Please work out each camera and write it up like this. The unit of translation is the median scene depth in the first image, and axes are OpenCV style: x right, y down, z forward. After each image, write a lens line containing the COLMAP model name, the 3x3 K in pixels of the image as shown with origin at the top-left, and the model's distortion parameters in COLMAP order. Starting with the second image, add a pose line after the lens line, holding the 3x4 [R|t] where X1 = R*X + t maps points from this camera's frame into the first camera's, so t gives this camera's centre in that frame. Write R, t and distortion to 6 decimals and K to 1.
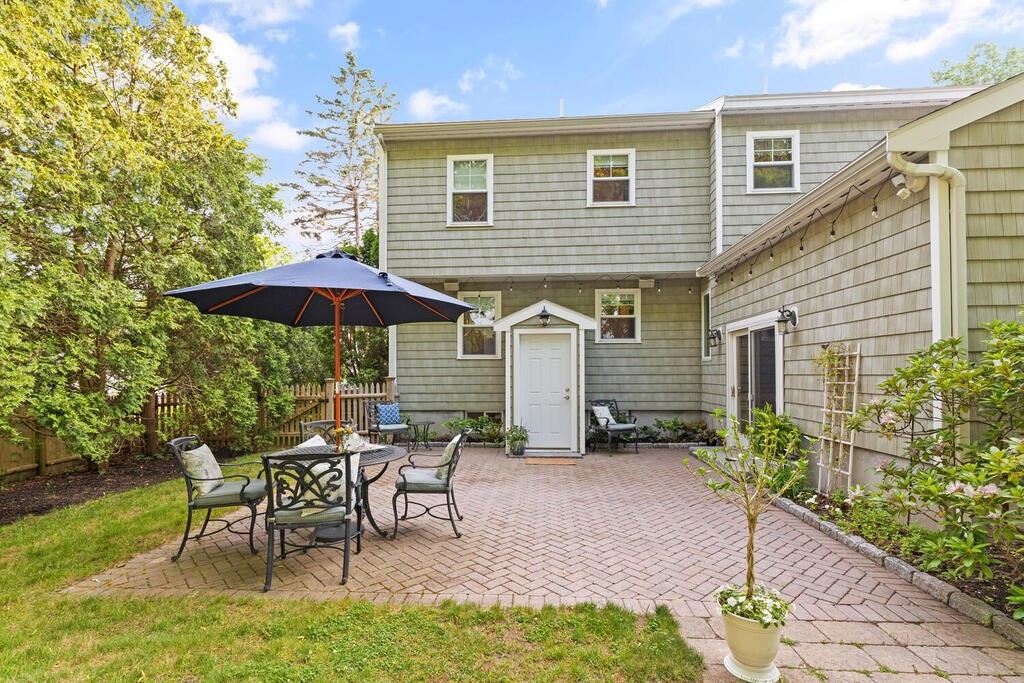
lens RADIAL K [[472.3, 0, 512.9], [0, 472.3, 365.1], [0, 0, 1]] dist [0.001146, 0.000104]
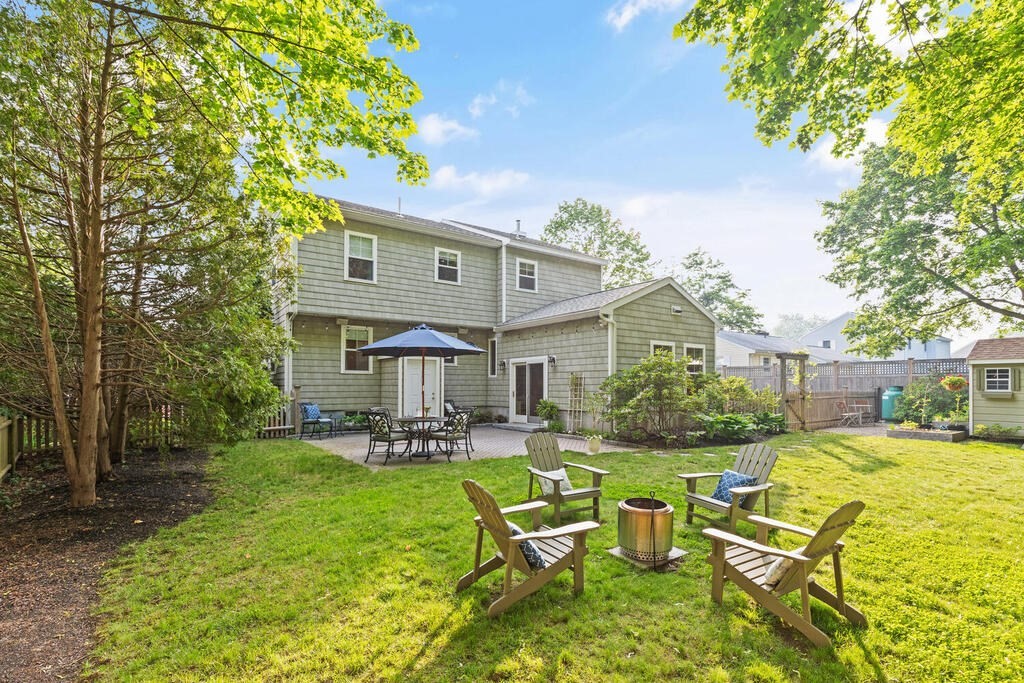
lens RADIAL K [[455.2, 0, 512.9], [0, 455.2, 381.4], [0, 0, 1]] dist [-0.000111, -0.000032]
pose [[0.782160, 0.011467, 0.622973, -0.607414], [-0.014609, 0.999893, -0.000063, 0.004354], [-0.622907, -0.009052, 0.782244, -0.397552]]
